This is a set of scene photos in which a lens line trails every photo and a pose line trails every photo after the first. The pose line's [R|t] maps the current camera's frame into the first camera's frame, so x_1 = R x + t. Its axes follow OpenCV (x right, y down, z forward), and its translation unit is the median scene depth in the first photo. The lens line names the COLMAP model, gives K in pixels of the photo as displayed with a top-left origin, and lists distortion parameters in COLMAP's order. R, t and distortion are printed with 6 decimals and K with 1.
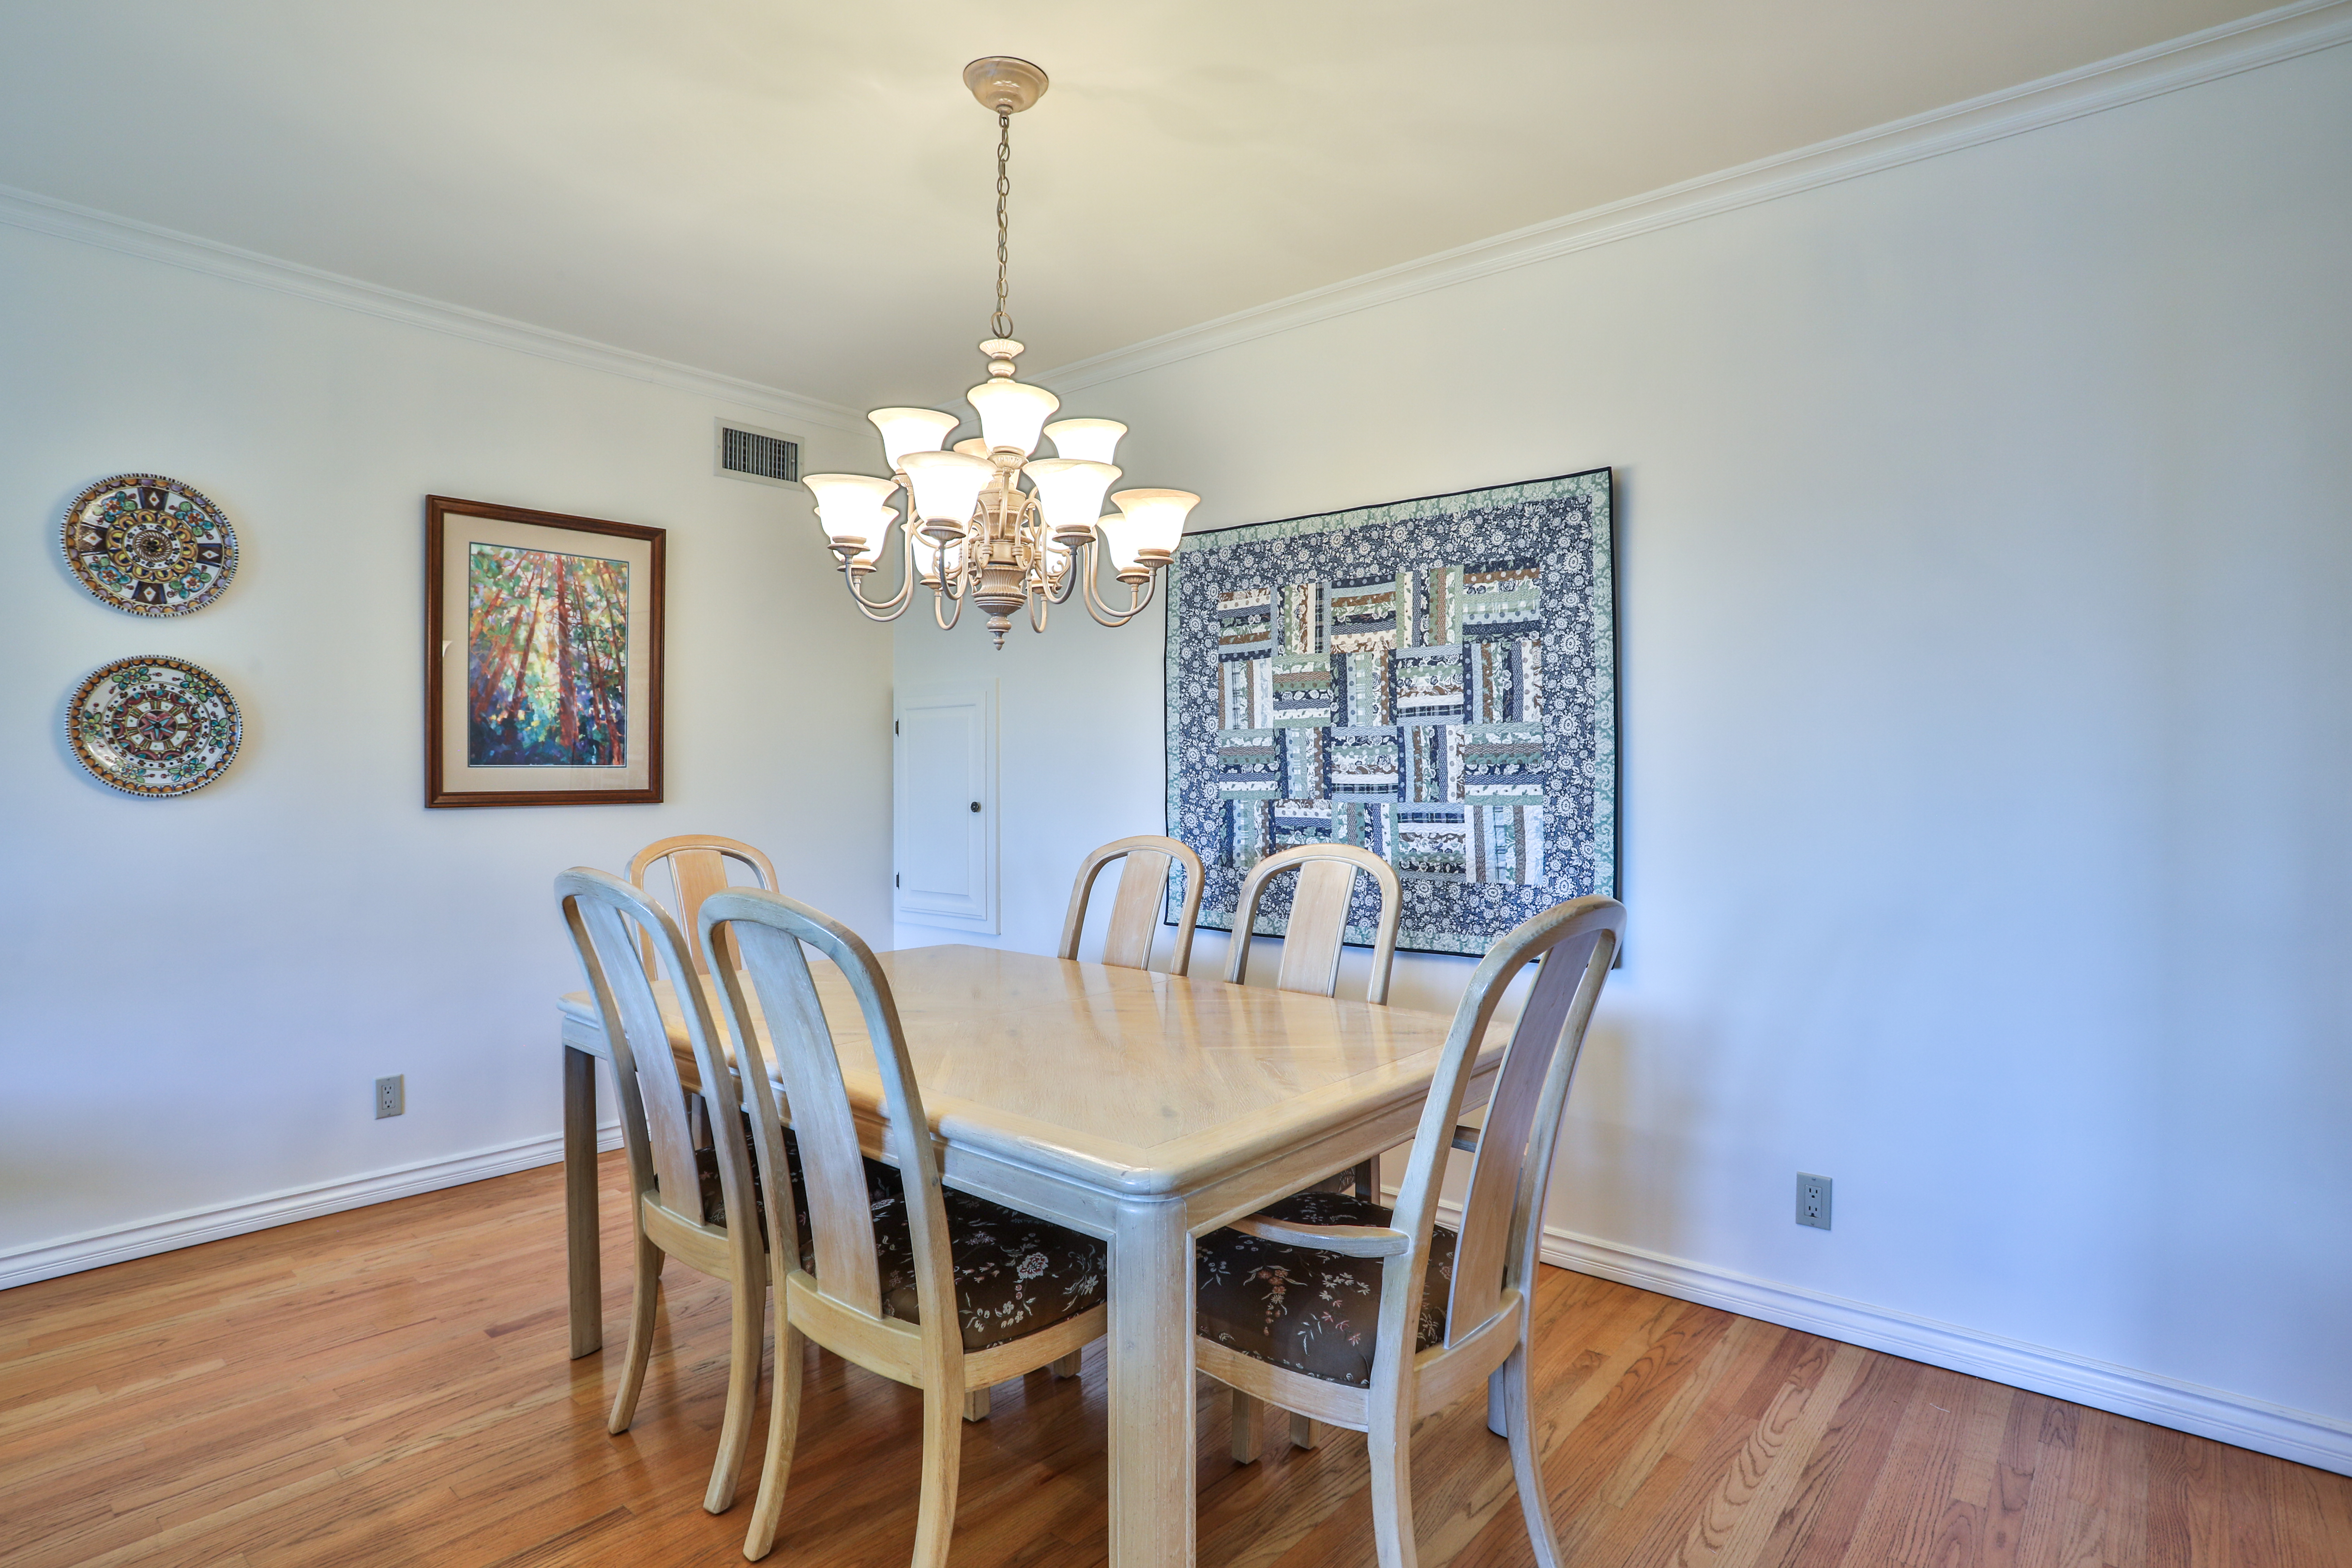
lens RADIAL K [[1221.3, 0, 1162.3], [0, 1221.3, 785.4], [0, 0, 1]] dist [-0.086039, 0.040364]
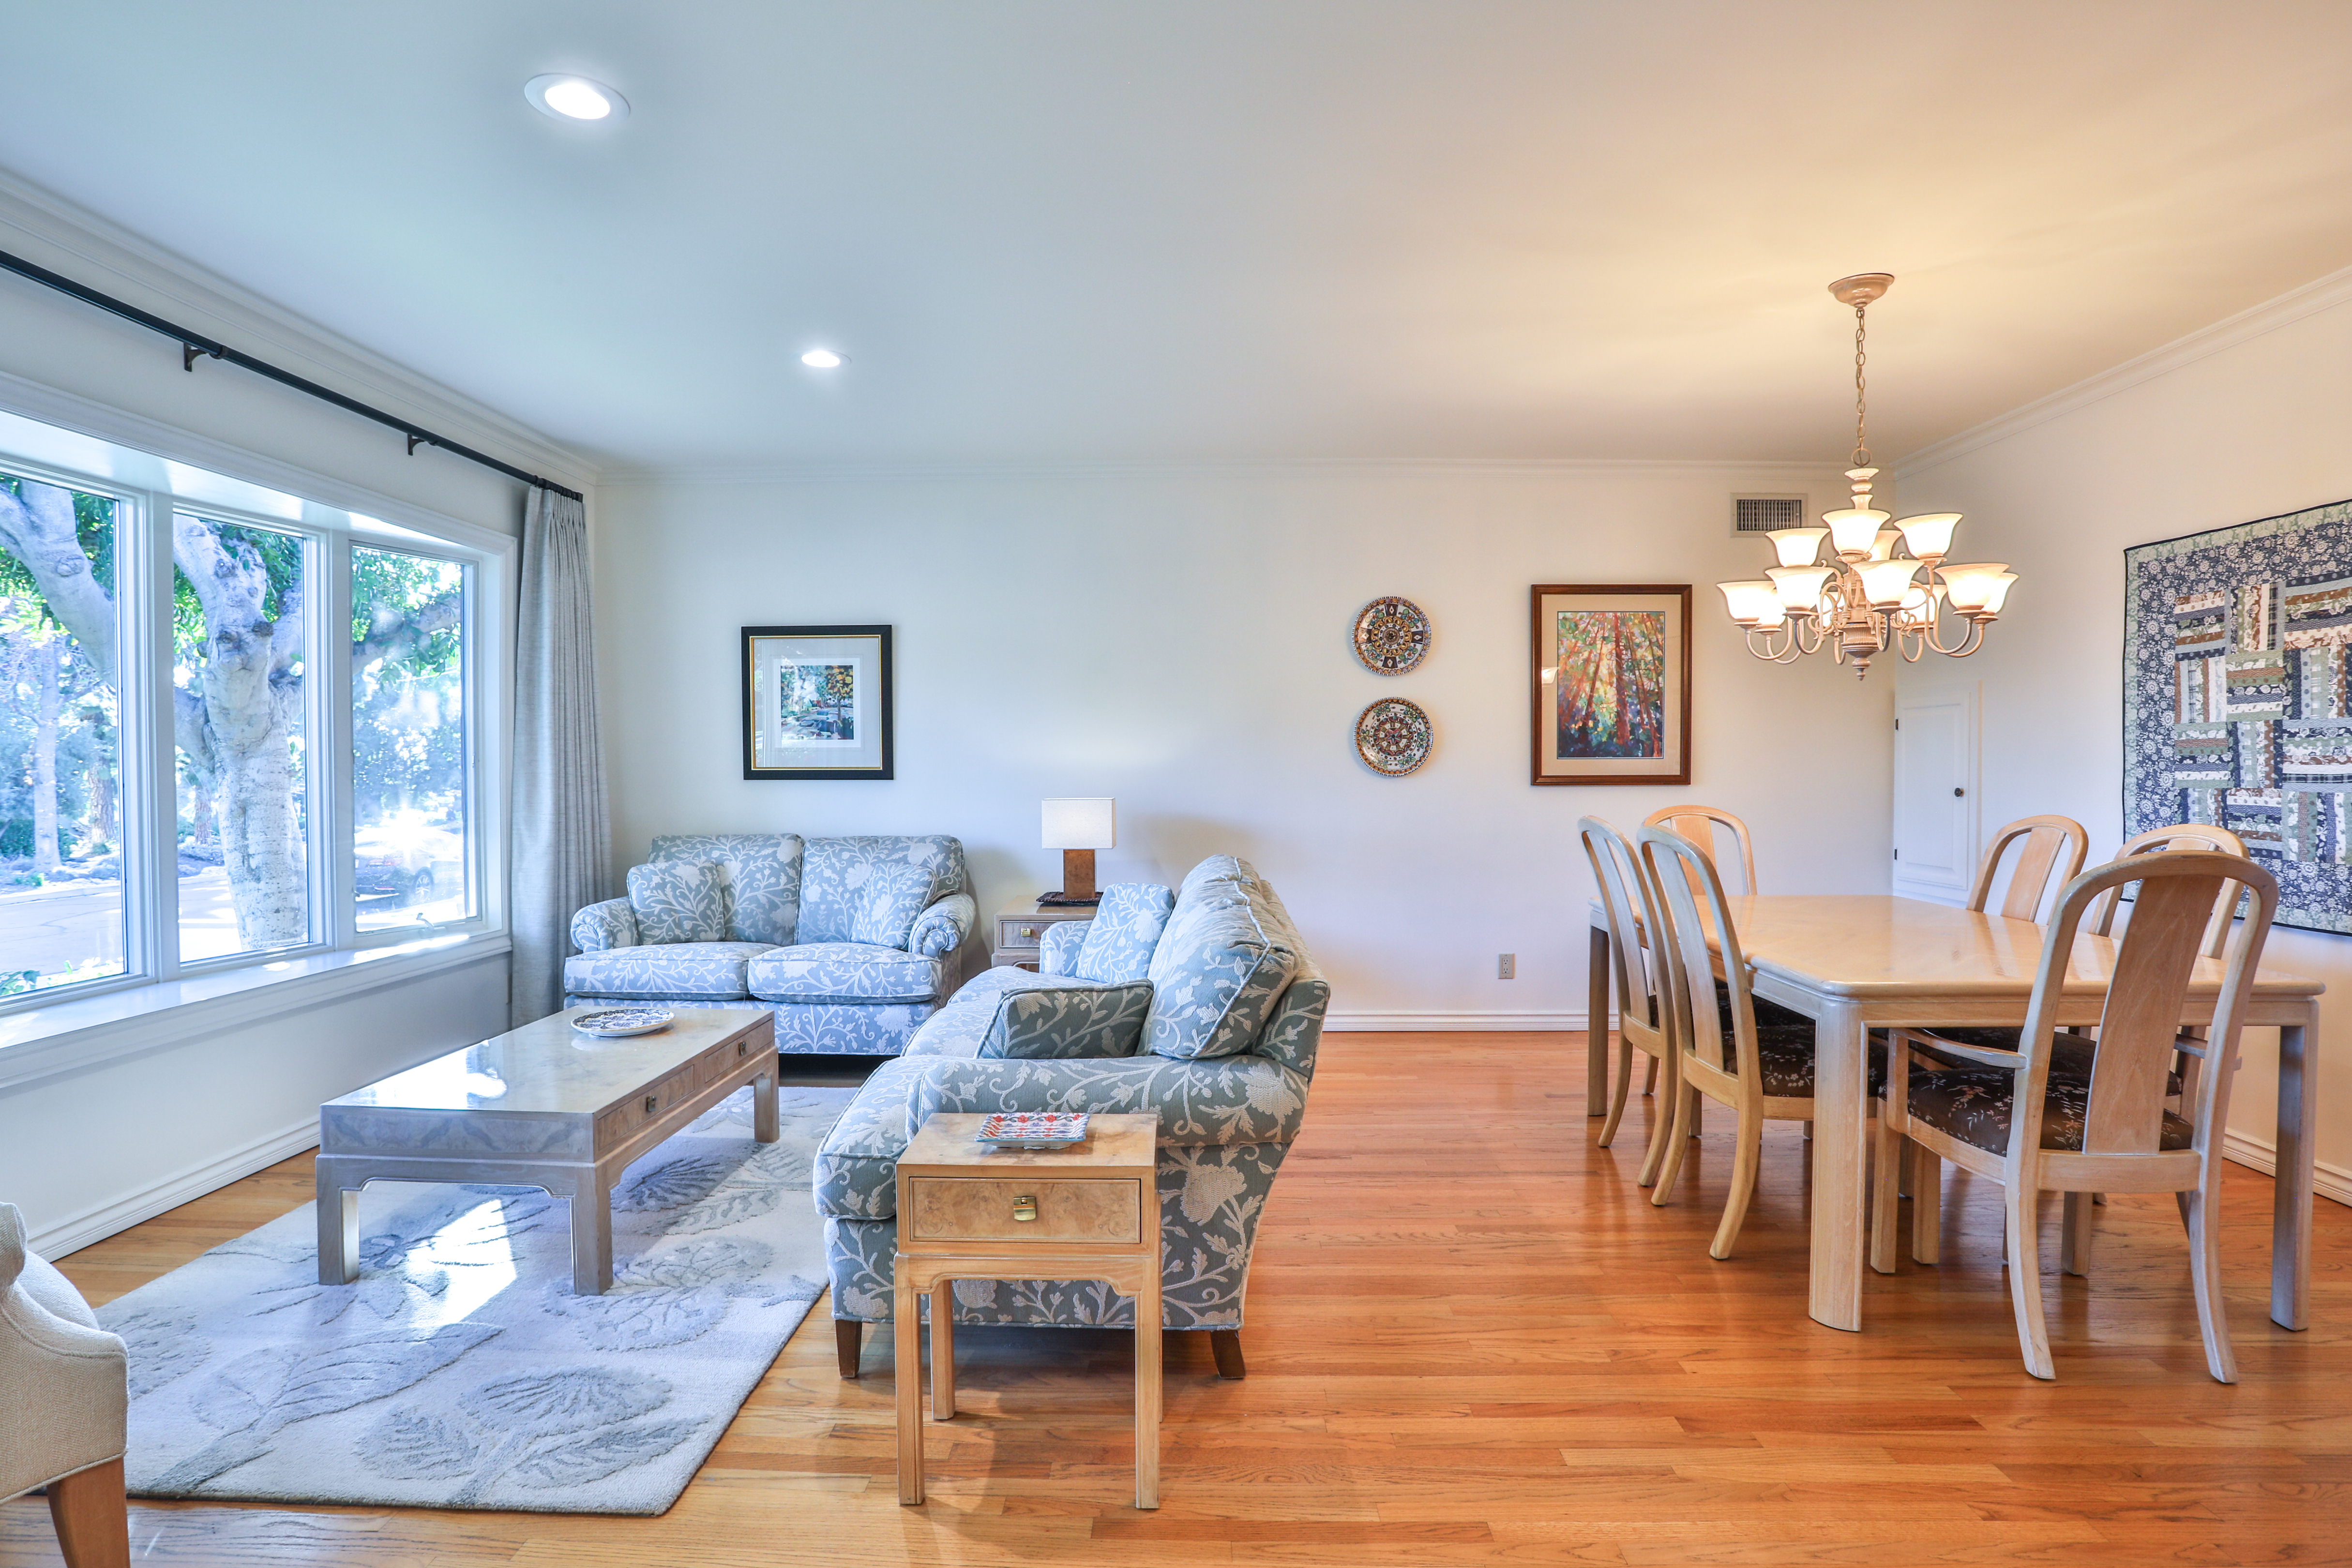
lens RADIAL K [[1221.3, 0, 1162.3], [0, 1221.3, 785.4], [0, 0, 1]] dist [-0.086039, 0.040364]
pose [[0.634598, 0.014123, -0.772713, 0.308107], [-0.006438, 0.999895, 0.012989, 0.001875], [0.772815, -0.003268, 0.634622, -0.392096]]
